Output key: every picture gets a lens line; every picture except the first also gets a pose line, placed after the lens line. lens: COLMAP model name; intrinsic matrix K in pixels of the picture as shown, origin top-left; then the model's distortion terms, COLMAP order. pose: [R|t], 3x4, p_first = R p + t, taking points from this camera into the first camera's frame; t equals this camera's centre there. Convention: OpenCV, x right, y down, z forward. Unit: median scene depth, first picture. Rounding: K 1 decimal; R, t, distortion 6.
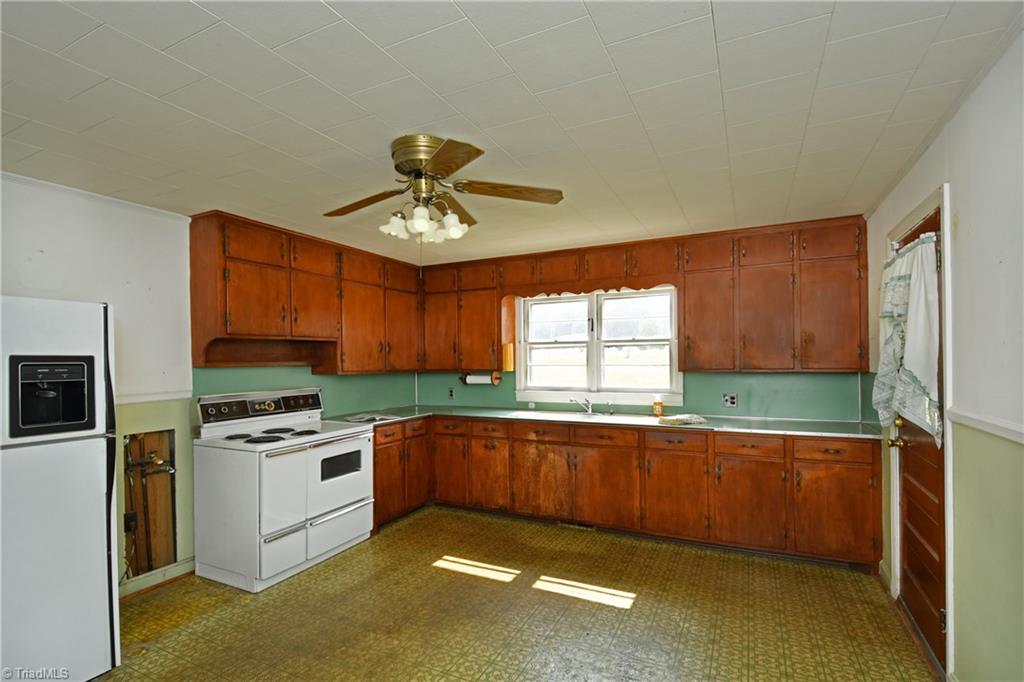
lens RADIAL K [[492.9, 0, 512.6], [0, 492.9, 346.2], [0, 0, 1]] dist [0.011275, -0.005133]
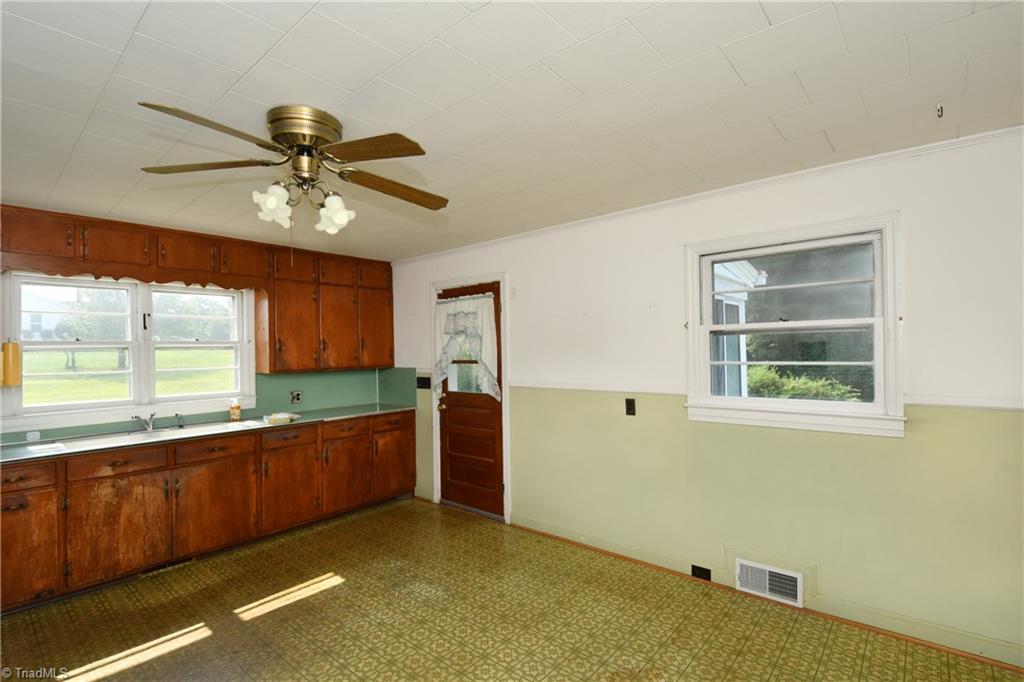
lens RADIAL K [[492.9, 0, 513.7], [0, 492.9, 345.5], [0, 0, 1]] dist [0.011275, -0.005133]
pose [[0.254710, 0.011536, 0.966949, -0.551407], [-0.002432, 0.999933, -0.011289, 0.003868], [-0.967014, 0.000524, 0.254721, 0.246929]]
